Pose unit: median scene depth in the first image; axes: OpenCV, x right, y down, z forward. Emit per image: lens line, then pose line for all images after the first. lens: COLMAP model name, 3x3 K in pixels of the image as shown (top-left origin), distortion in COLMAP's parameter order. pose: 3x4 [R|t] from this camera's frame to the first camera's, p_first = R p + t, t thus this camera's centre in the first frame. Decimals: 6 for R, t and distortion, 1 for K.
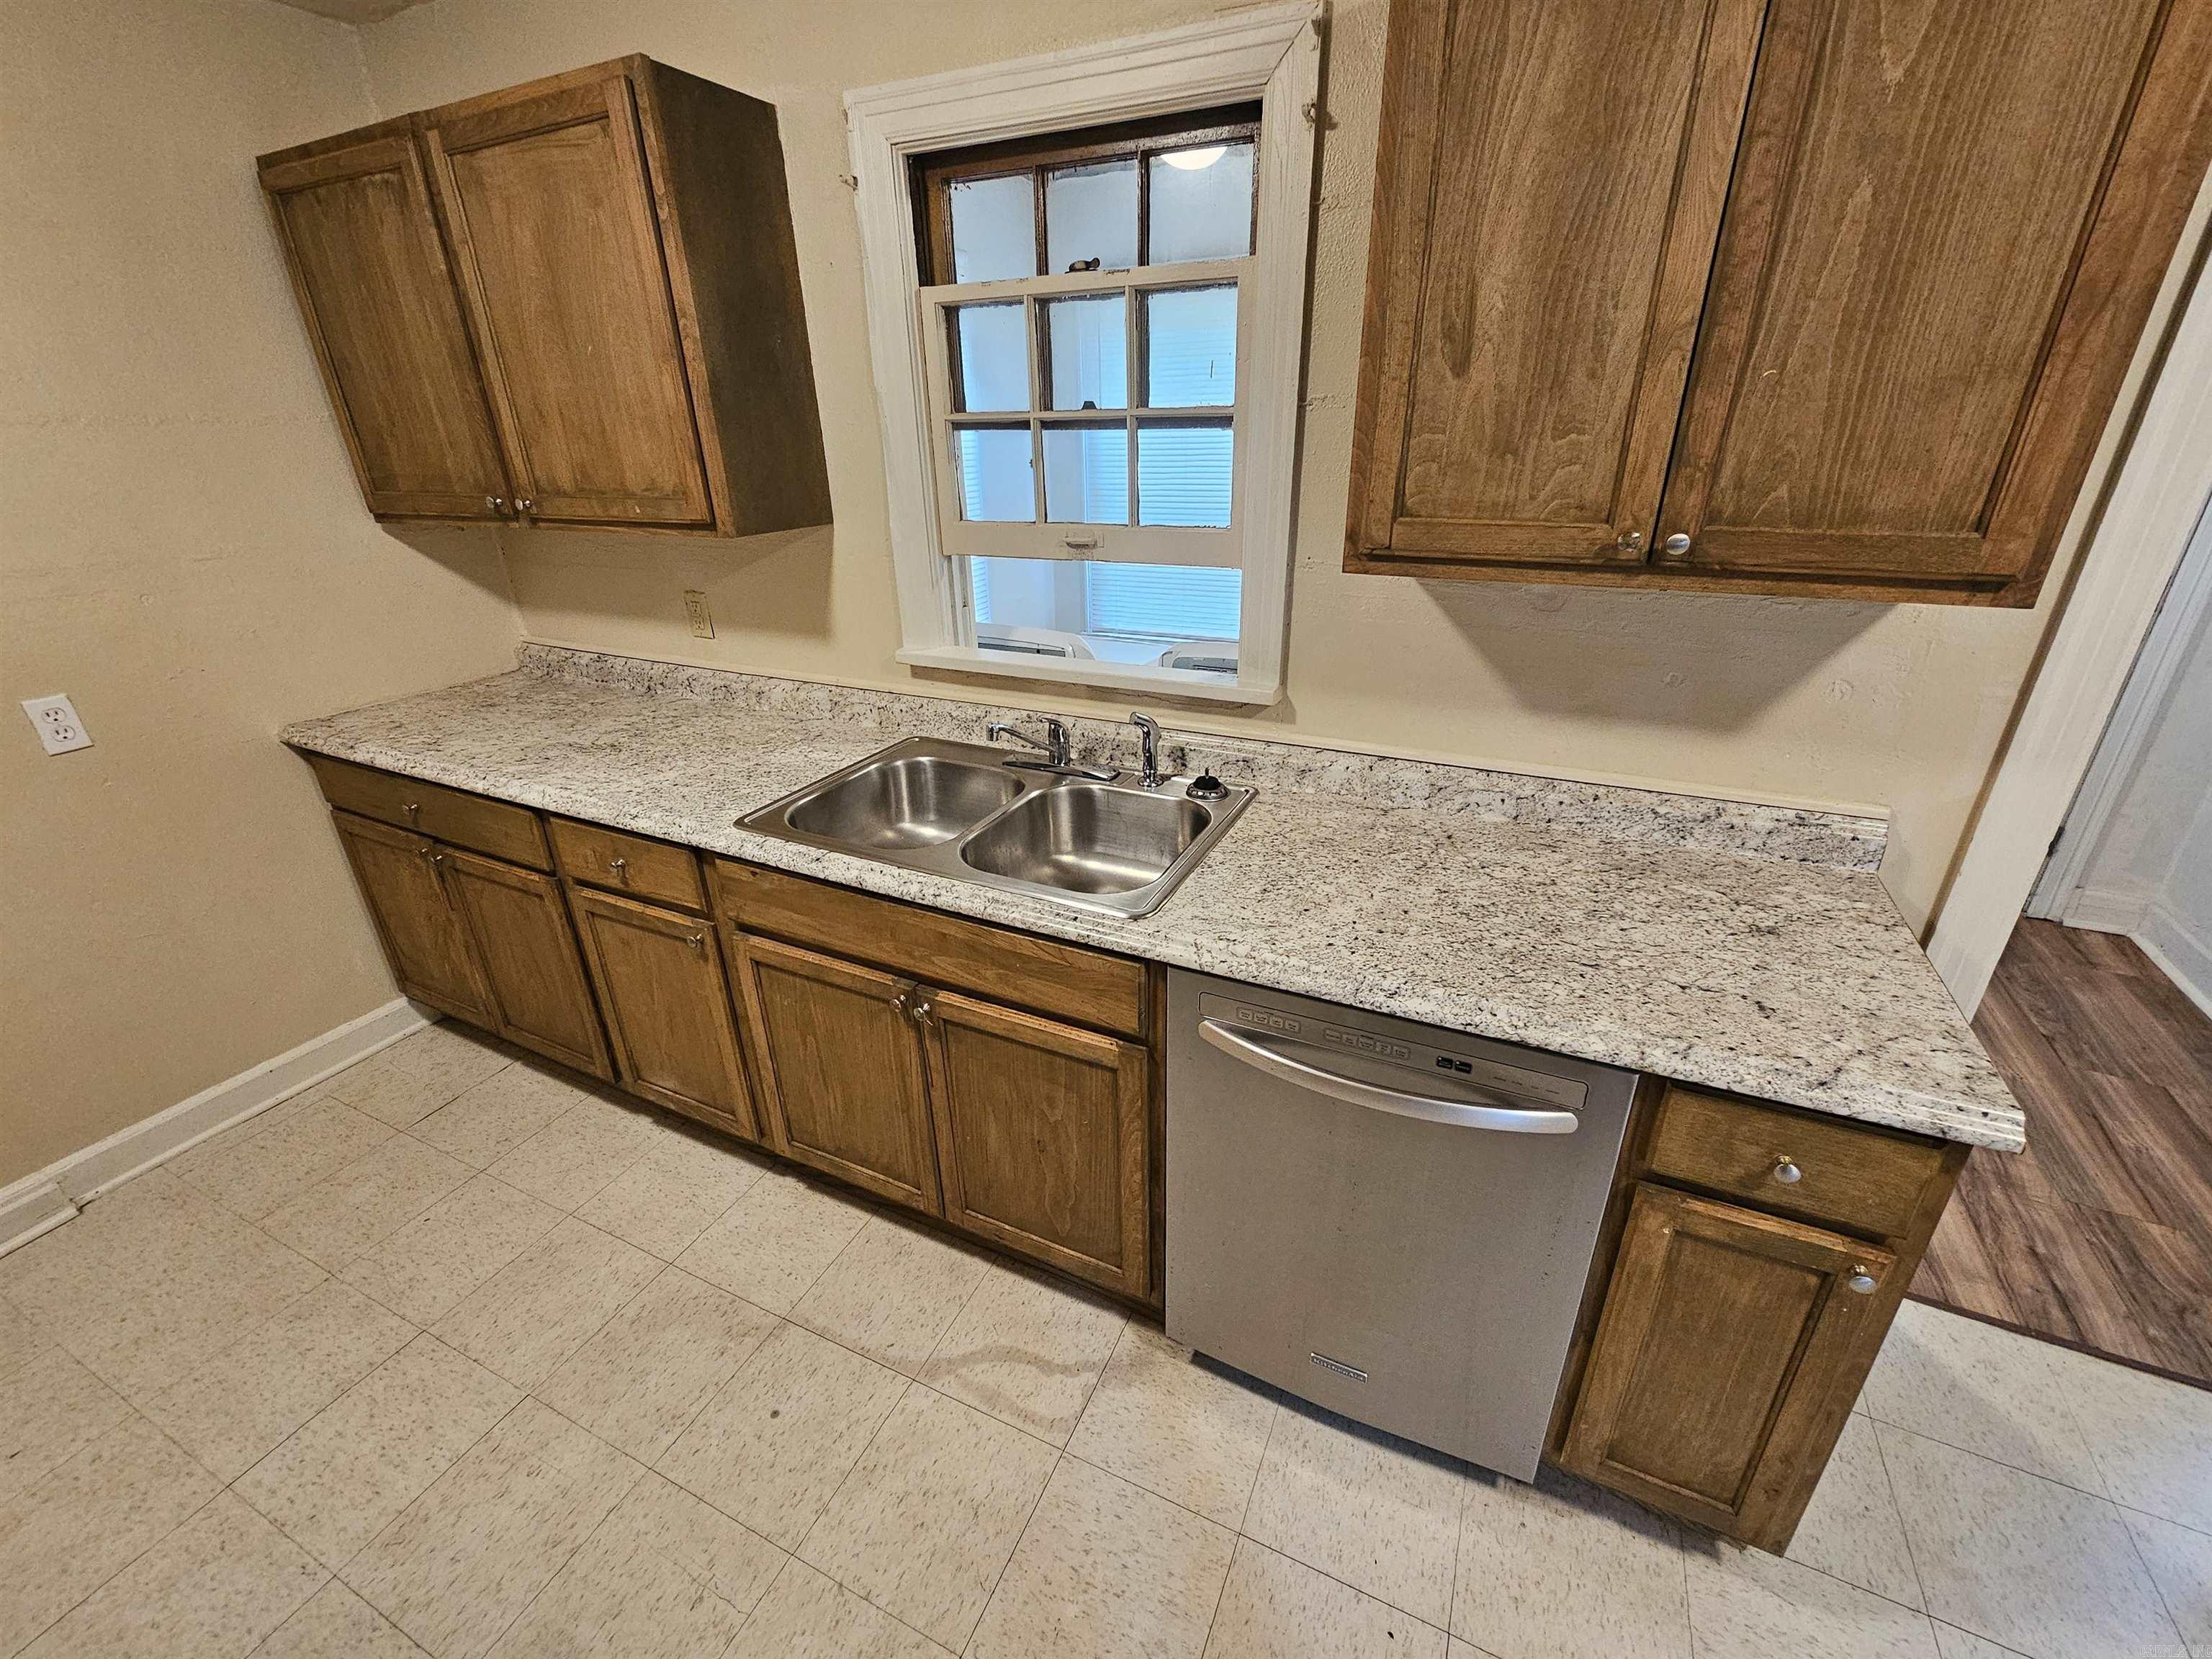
lens RADIAL K [[911.3, 0, 1109.3], [0, 911.3, 825.4], [0, 0, 1]] dist [-0.001875, 0.001903]
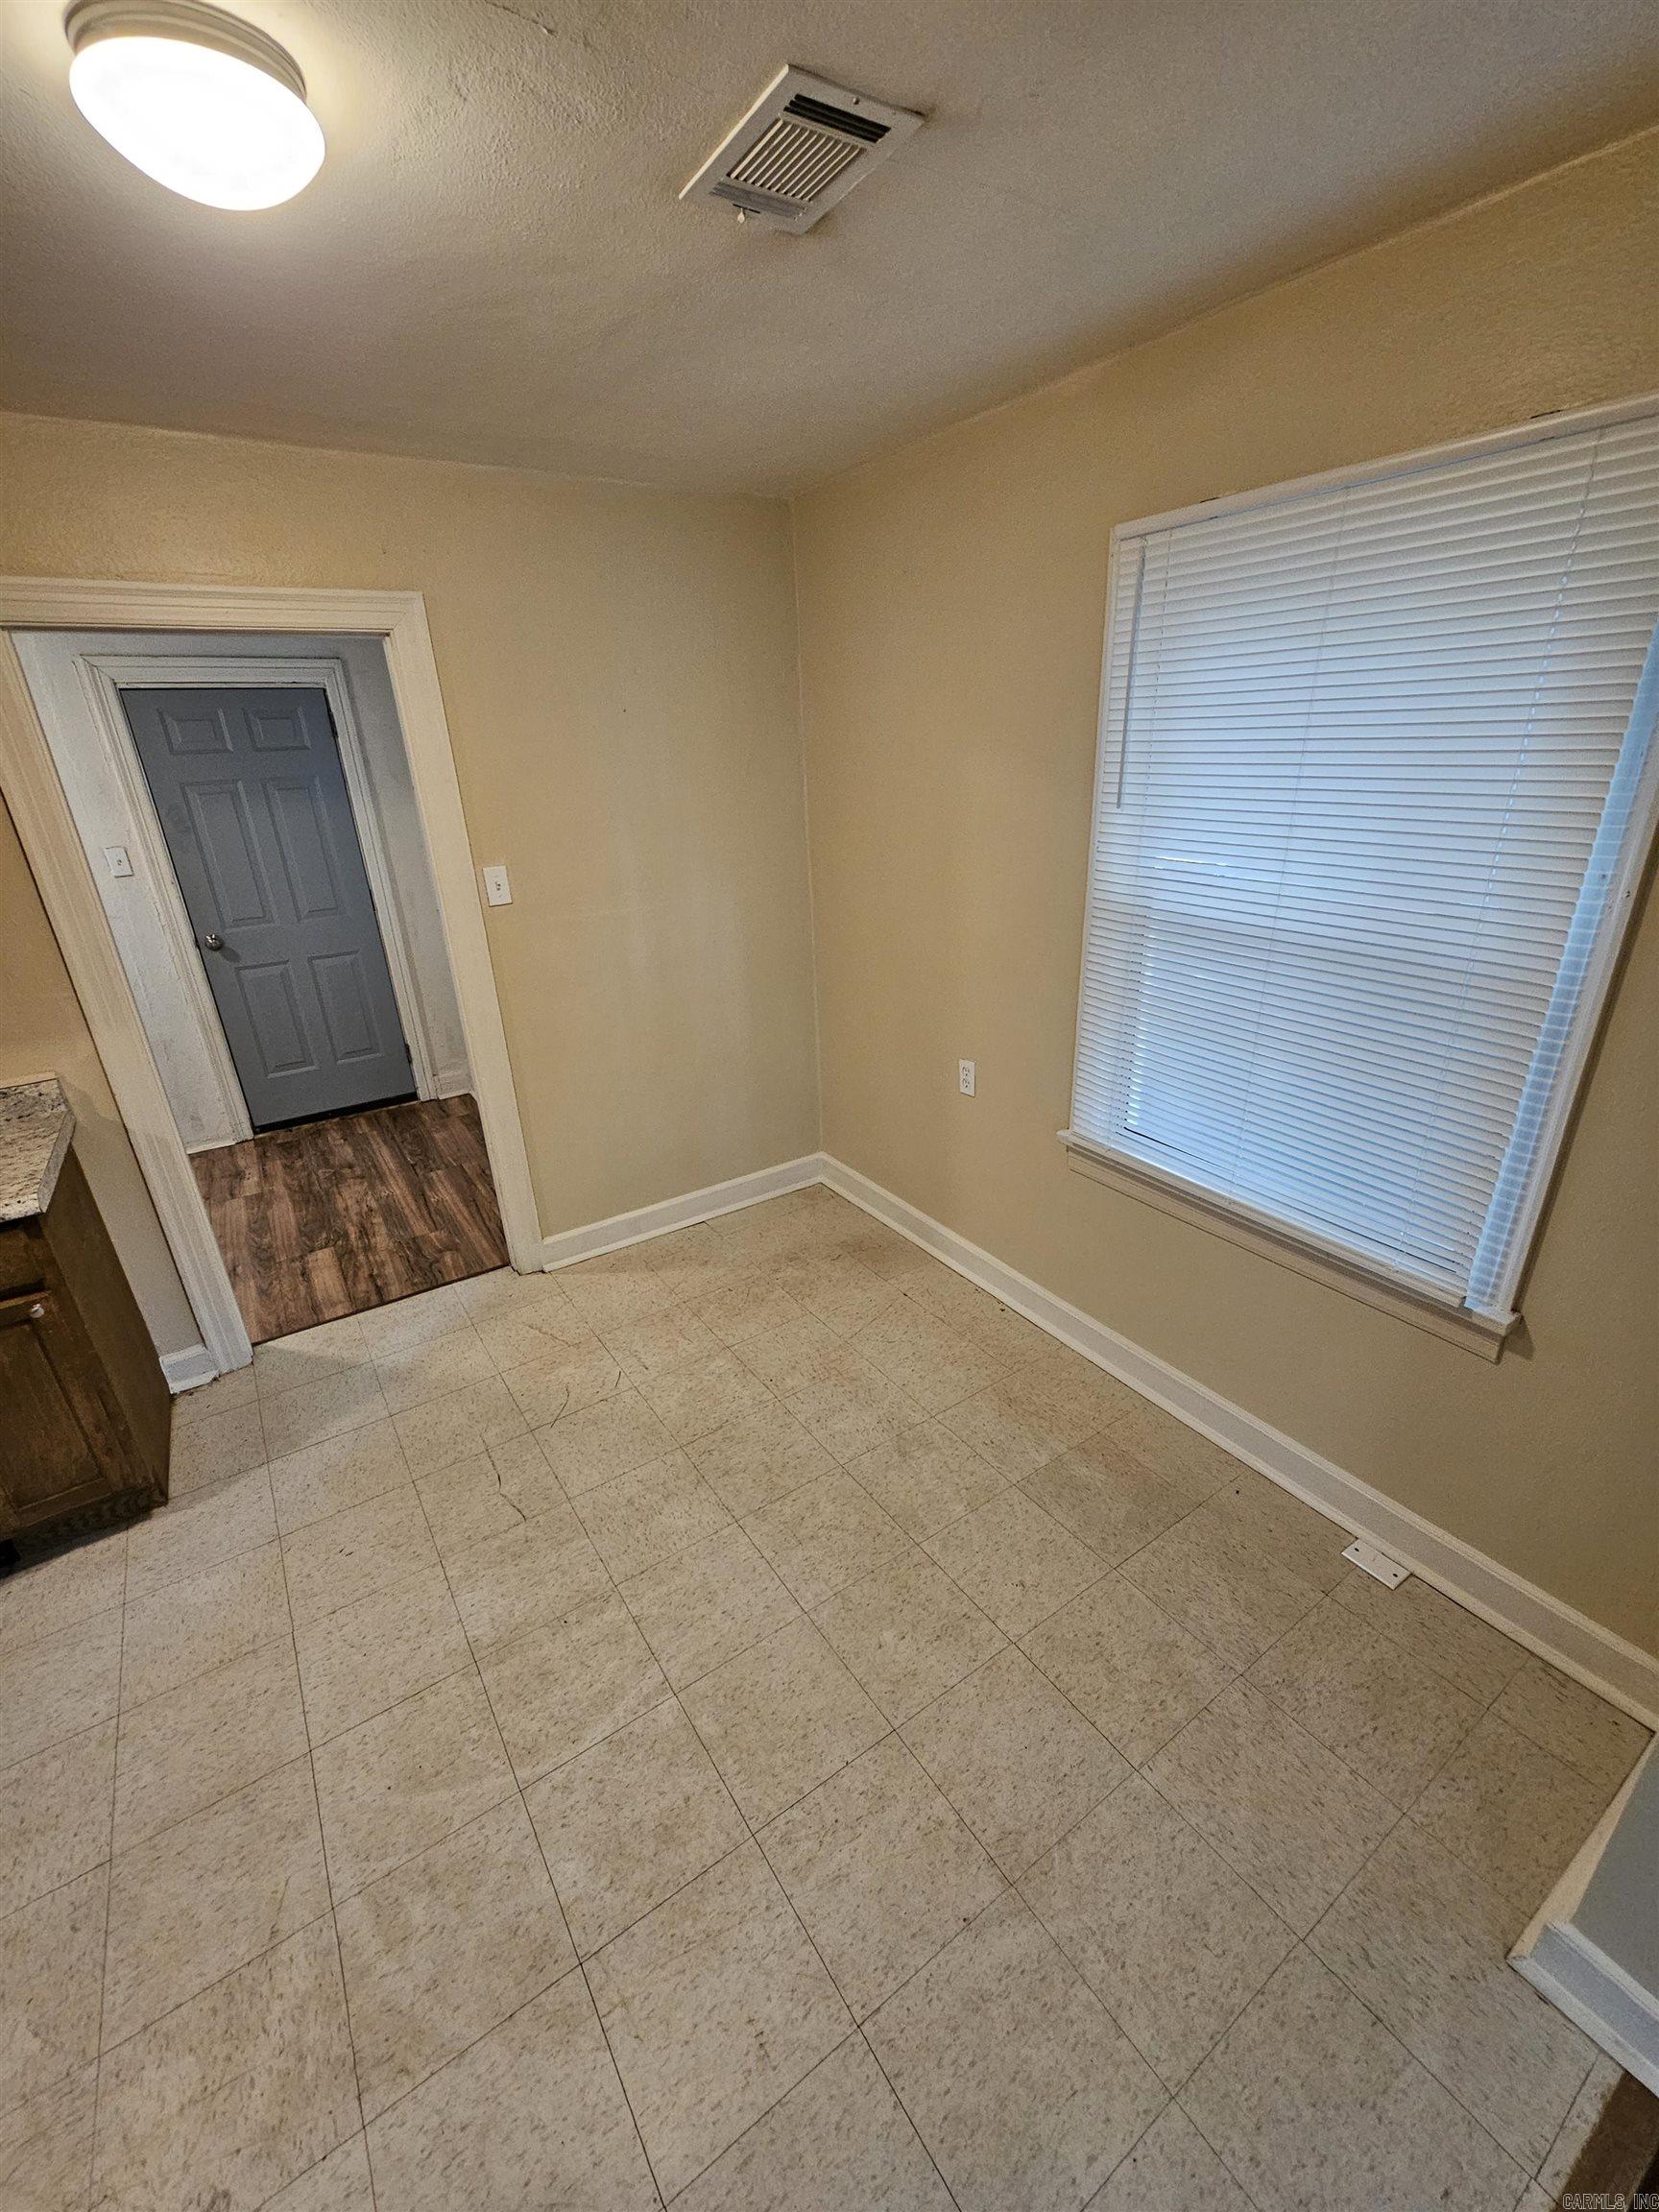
lens RADIAL K [[911.3, 0, 833.1], [0, 911.3, 1114.7], [0, 0, 1]] dist [-0.001875, 0.001903]
pose [[0.508634, -0.335543, 0.792907, 0.182591], [0.376631, 0.914858, 0.145549, 0.283403], [-0.774235, 0.224602, 0.591704, -0.883101]]
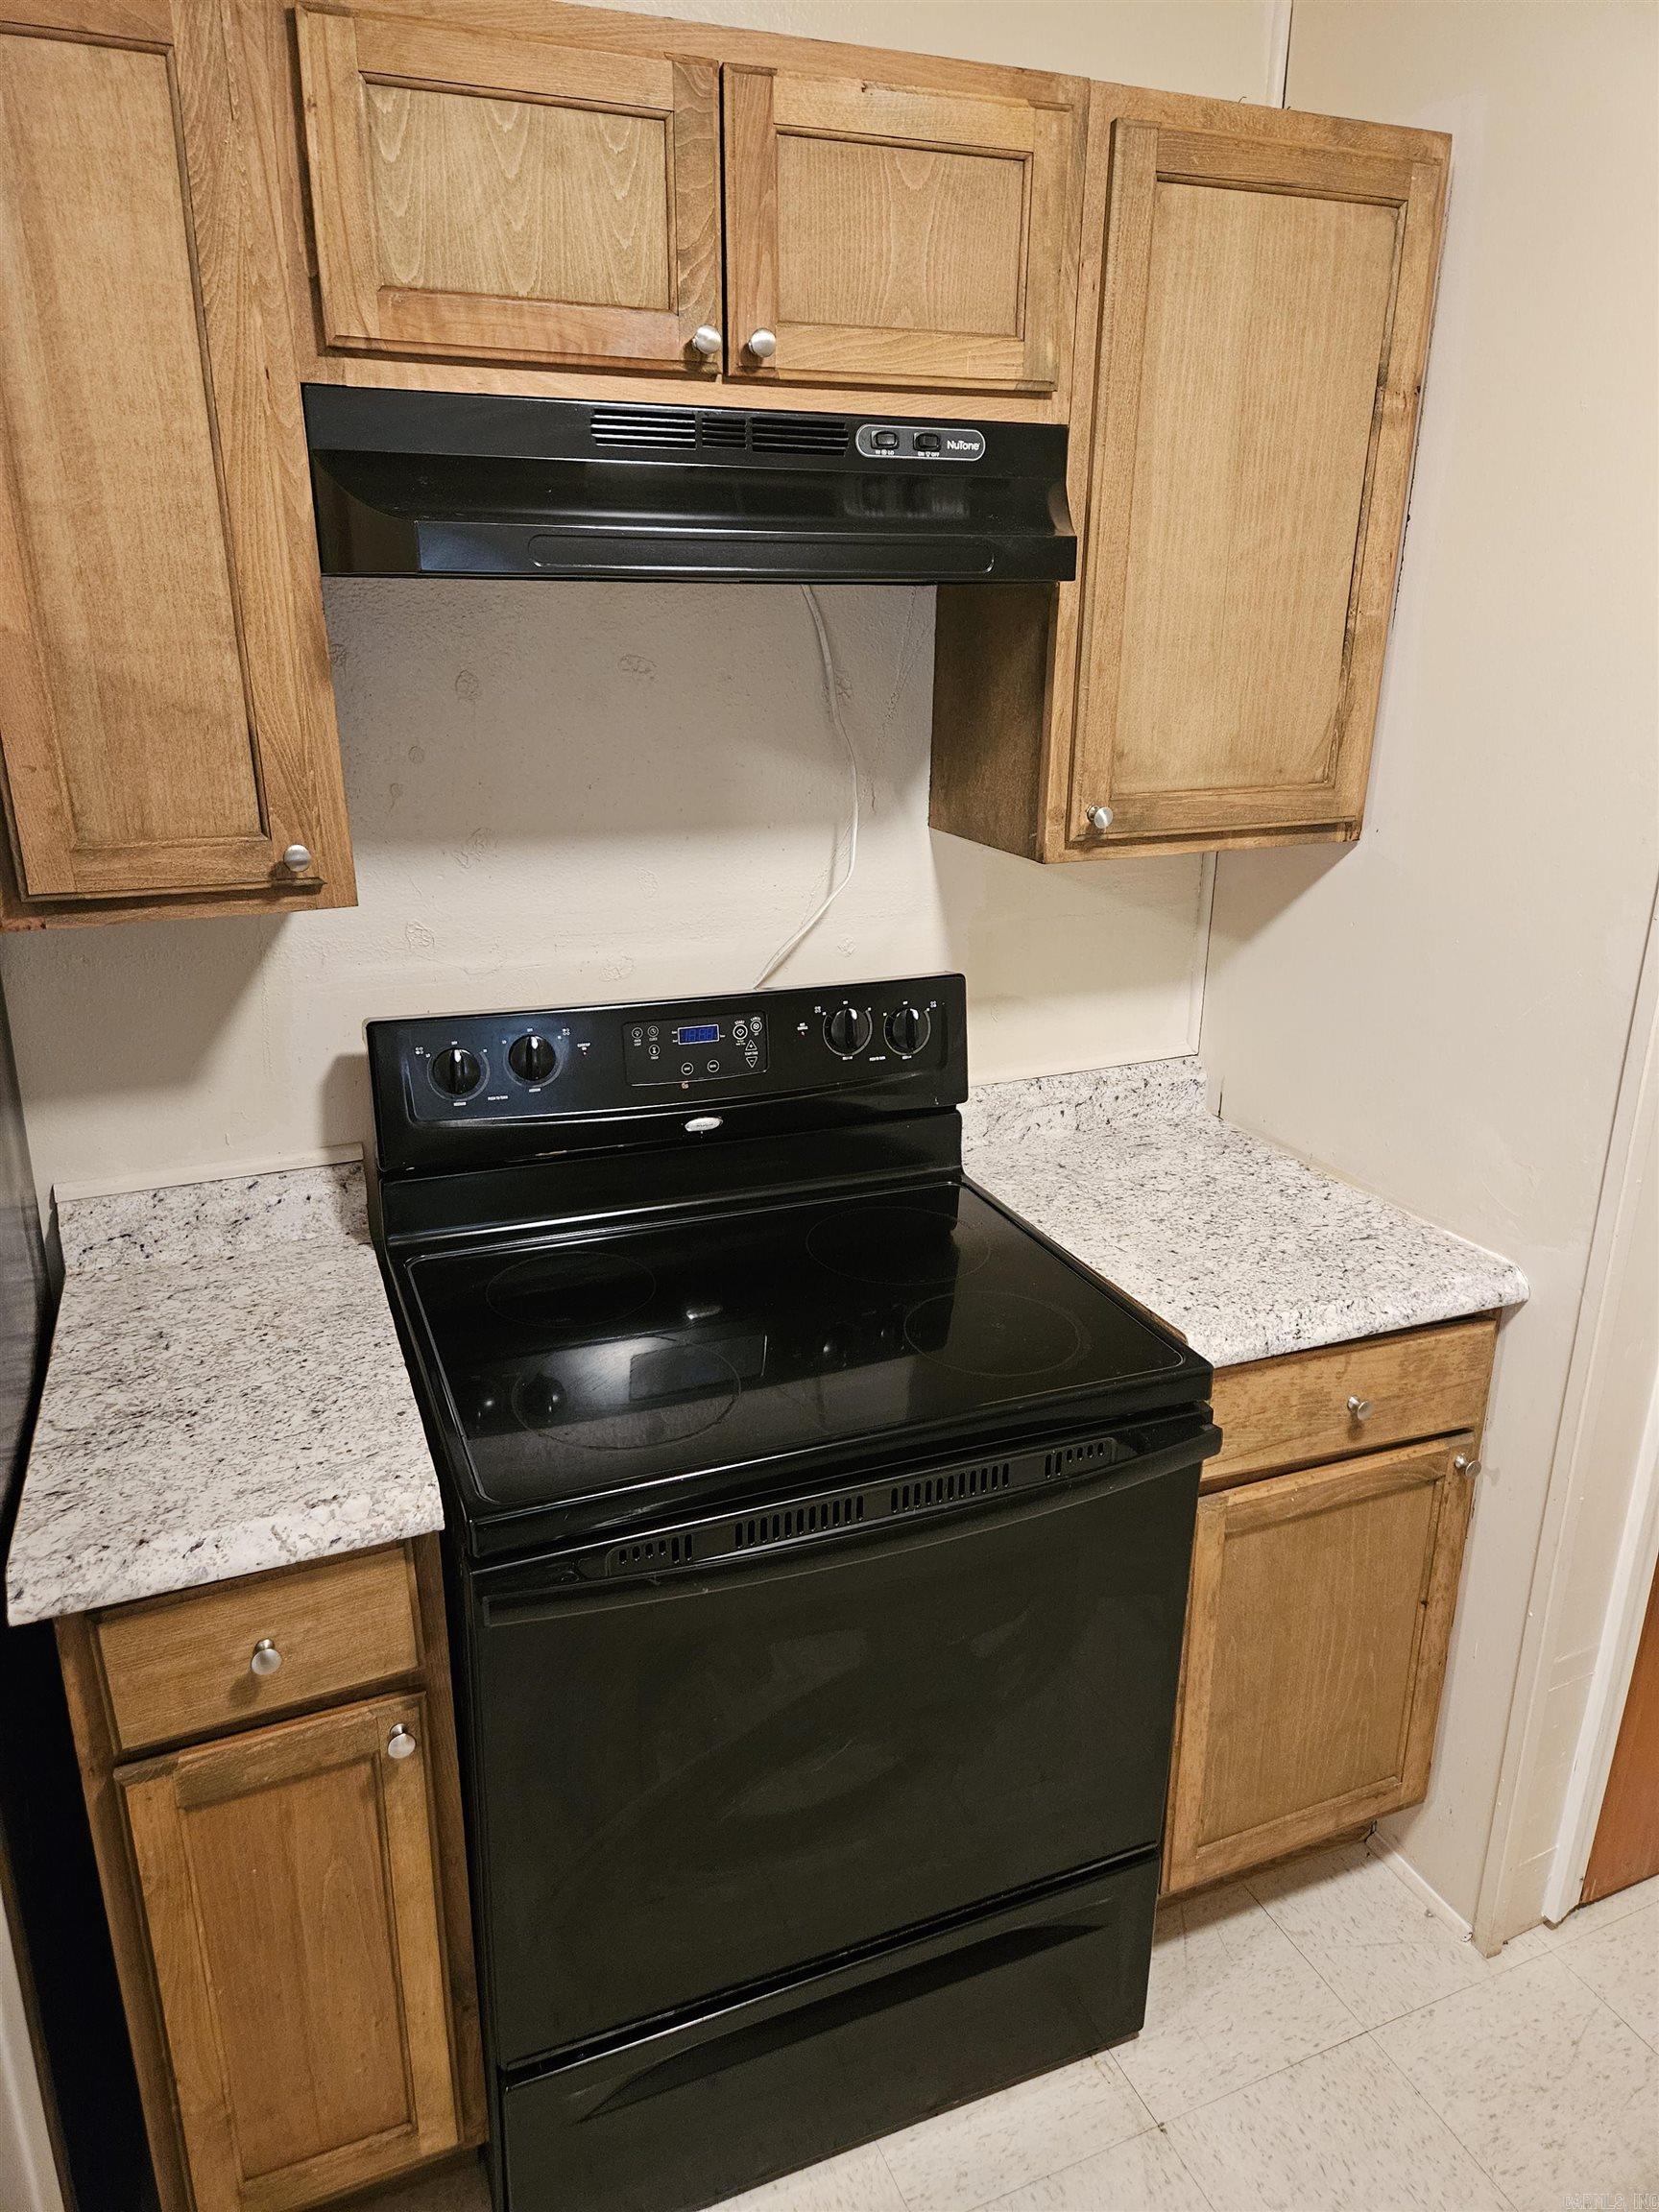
lens RADIAL K [[1401.5, 0, 751.4], [0, 1401.5, 1126.0], [0, 0, 1]] dist [-0.010699, -0.000976]
pose [[0.700495, -0.224109, 0.677556, -0.581953], [0.292711, 0.956104, 0.013621, -0.107042], [-0.650866, 0.188786, 0.735345, 0.237946]]
